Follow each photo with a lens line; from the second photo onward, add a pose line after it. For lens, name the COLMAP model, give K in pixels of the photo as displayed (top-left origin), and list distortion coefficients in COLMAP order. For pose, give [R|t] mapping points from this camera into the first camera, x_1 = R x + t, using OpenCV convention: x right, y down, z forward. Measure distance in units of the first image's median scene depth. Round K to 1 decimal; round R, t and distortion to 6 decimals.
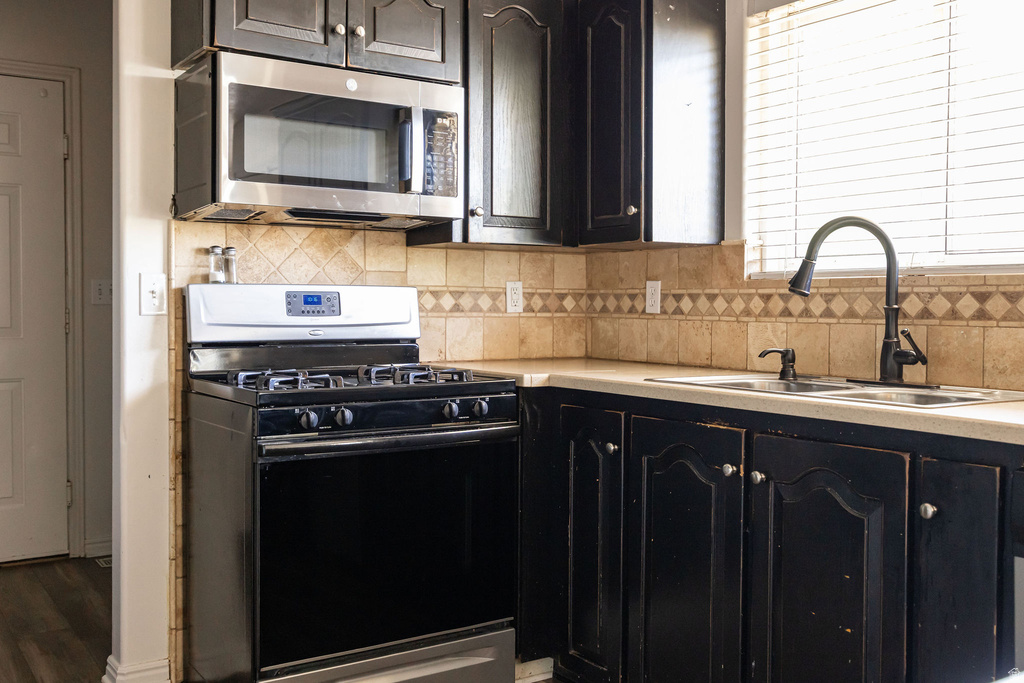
lens RADIAL K [[1012.7, 0, 517.8], [0, 1012.7, 365.5], [0, 0, 1]] dist [0.032537, 0.000000]
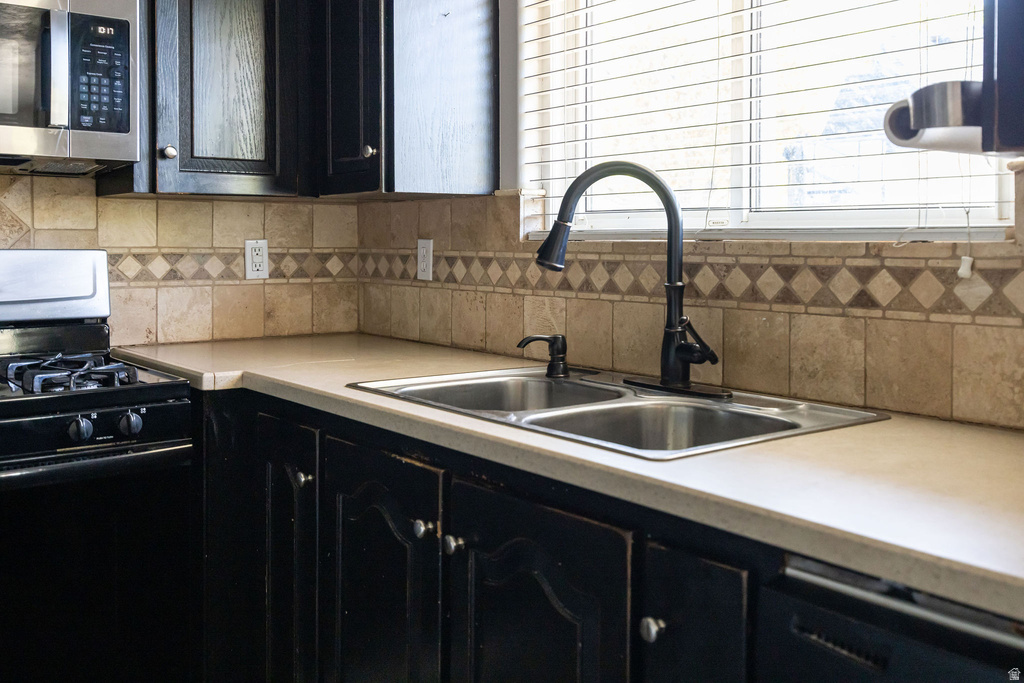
lens RADIAL K [[1012.7, 0, 510.9], [0, 1012.7, 300.2], [0, 0, 1]] dist [0.032537, 0.000000]
pose [[0.997983, -0.008474, 0.062912, 0.179632], [0.008578, 0.999962, -0.001379, -0.040678], [-0.062898, 0.001916, 0.998018, 0.241122]]
